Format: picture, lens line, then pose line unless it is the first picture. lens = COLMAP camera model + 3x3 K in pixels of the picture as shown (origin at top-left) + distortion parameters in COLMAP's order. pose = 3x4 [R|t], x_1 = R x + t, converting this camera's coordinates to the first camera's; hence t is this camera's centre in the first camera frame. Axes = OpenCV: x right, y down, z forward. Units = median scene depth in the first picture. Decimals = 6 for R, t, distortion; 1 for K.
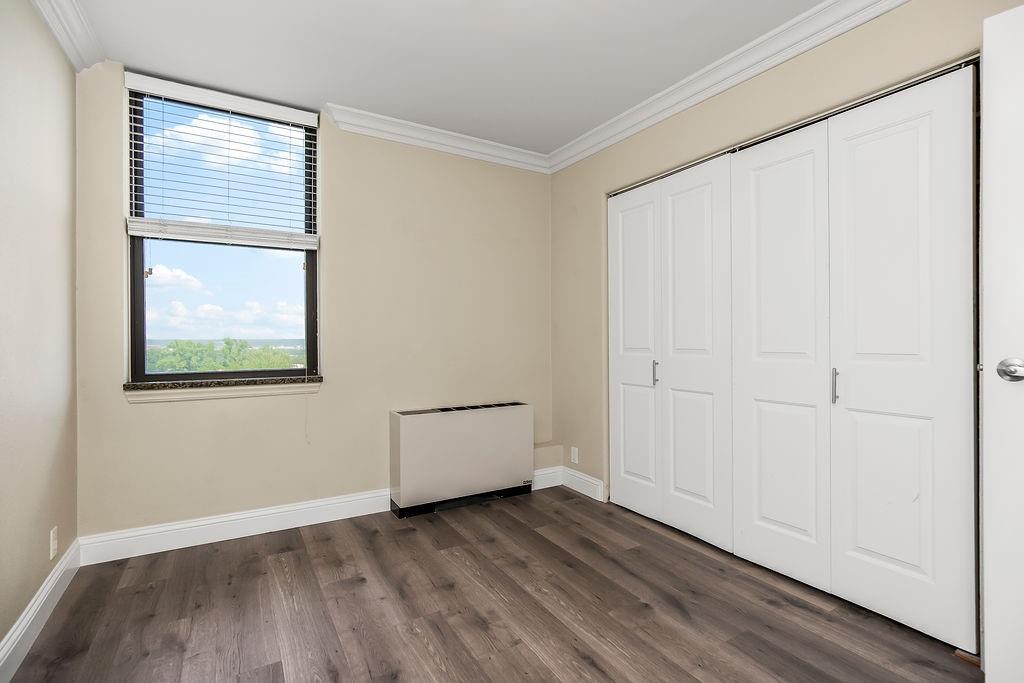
lens RADIAL K [[472.7, 0, 517.1], [0, 472.7, 338.7], [0, 0, 1]] dist [-0.009454, 0.001276]
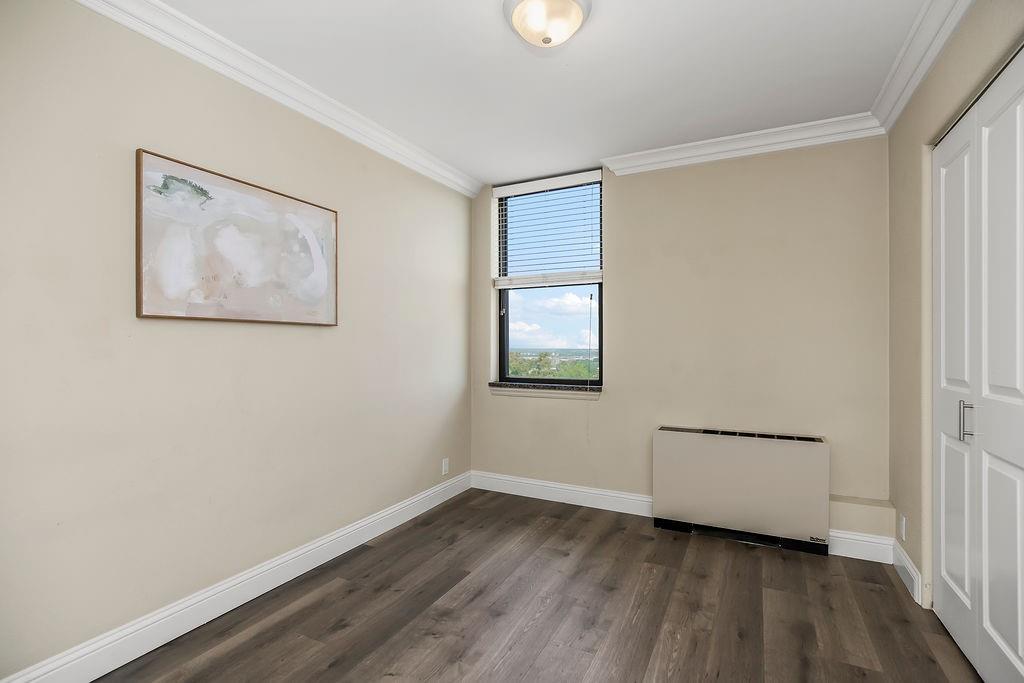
lens RADIAL K [[472.7, 0, 522.0], [0, 472.7, 345.0], [0, 0, 1]] dist [-0.009454, 0.001276]
pose [[0.535821, -0.000155, -0.844332, 0.543589], [-0.002682, 0.999995, -0.001885, -0.027300], [0.844328, 0.003275, 0.535817, 0.200236]]
